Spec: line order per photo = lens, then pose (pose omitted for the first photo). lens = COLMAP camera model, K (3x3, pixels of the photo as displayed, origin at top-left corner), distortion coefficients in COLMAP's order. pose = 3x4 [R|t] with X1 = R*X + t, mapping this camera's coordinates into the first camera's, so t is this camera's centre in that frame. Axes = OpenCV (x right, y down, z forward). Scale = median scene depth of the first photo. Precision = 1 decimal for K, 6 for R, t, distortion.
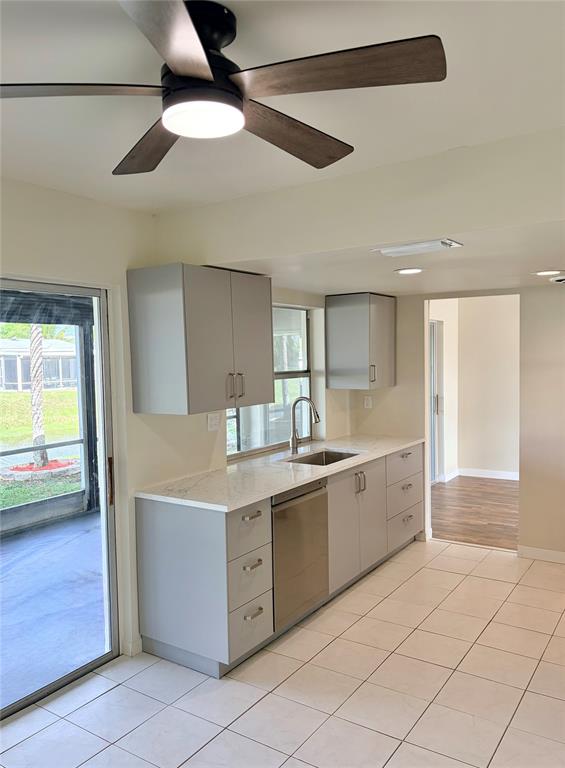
lens RADIAL K [[625.2, 0, 278.2], [0, 625.2, 386.5], [0, 0, 1]] dist [-0.001703, -0.010902]
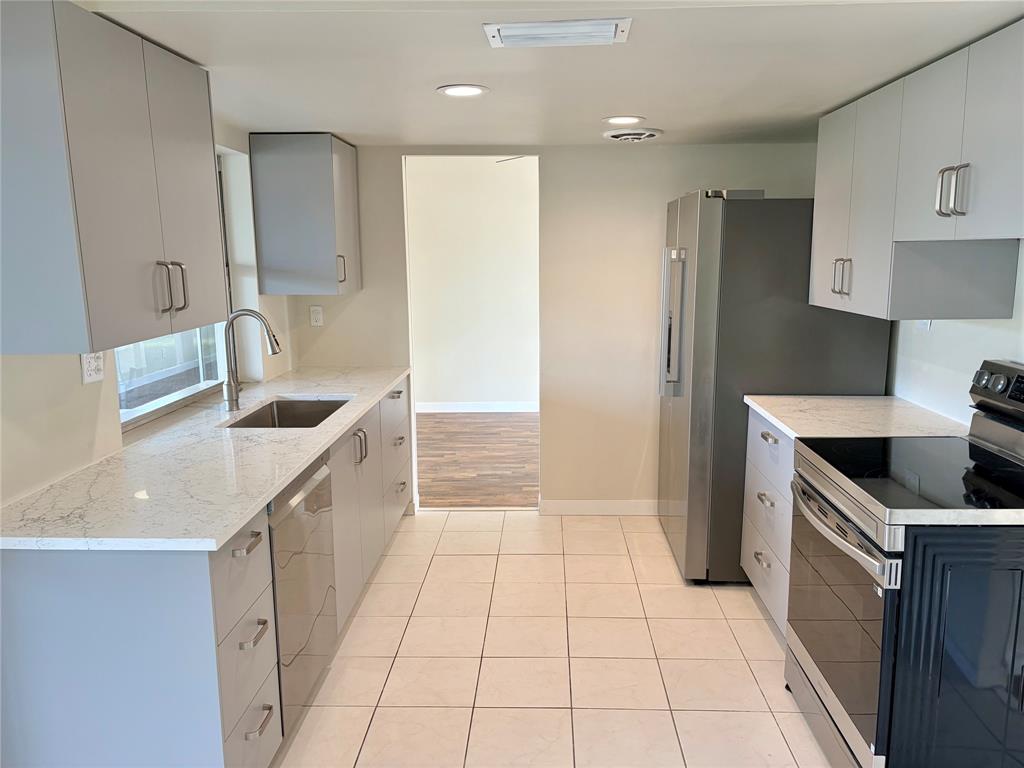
lens RADIAL K [[771.1, 0, 514.4], [0, 771.1, 393.3], [0, 0, 1]] dist [0.041194, -0.037921]
pose [[0.835682, -0.086213, 0.542404, -0.128568], [0.017398, 0.991263, 0.130751, 0.003848], [-0.548937, -0.099830, 0.829881, 0.245393]]
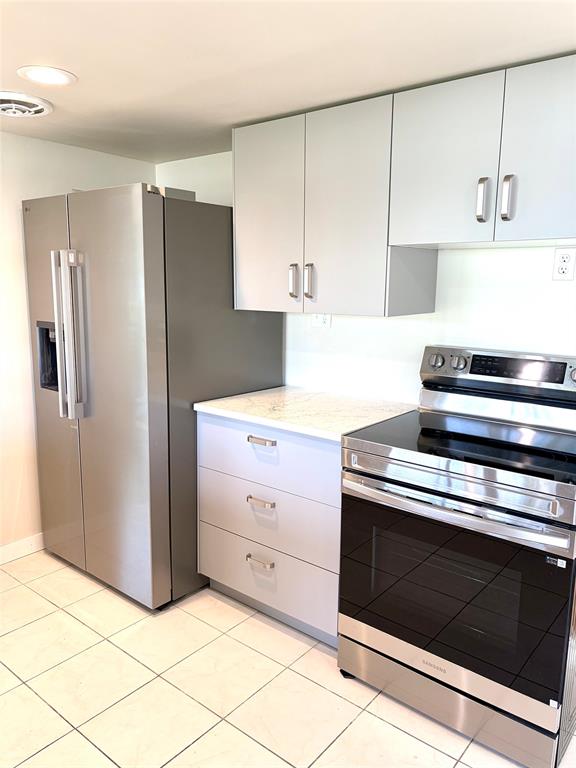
lens RADIAL K [[578.3, 0, 274.0], [0, 578.3, 388.0], [0, 0, 1]] dist [0.041194, -0.037921]
pose [[0.064048, -0.162706, 0.984594, -0.074118], [0.038013, 0.986301, 0.160516, 0.007456], [-0.997223, 0.027147, 0.069356, 0.605235]]
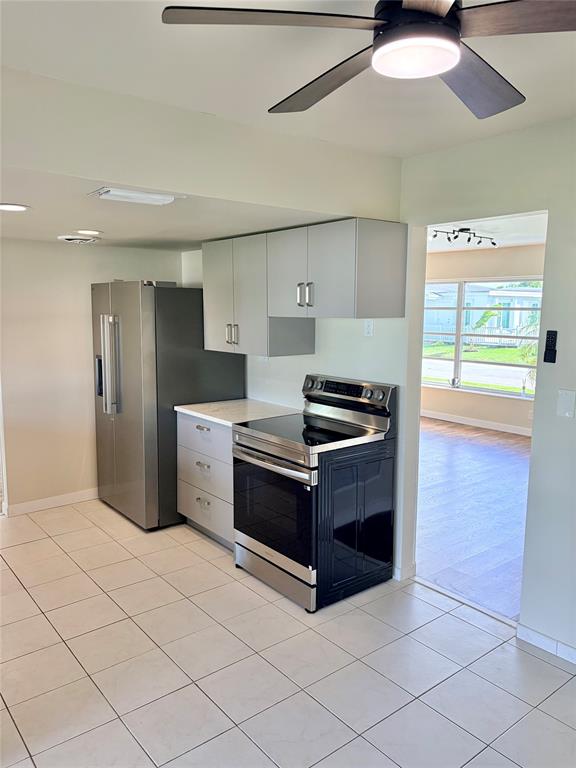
lens RADIAL K [[578.3, 0, 287.5], [0, 578.3, 388.2], [0, 0, 1]] dist [0.041194, -0.037921]
pose [[0.260452, -0.111288, 0.959051, -0.348235], [0.033667, 0.993777, 0.106174, -0.010641], [-0.964900, 0.004635, 0.262578, 0.326238]]
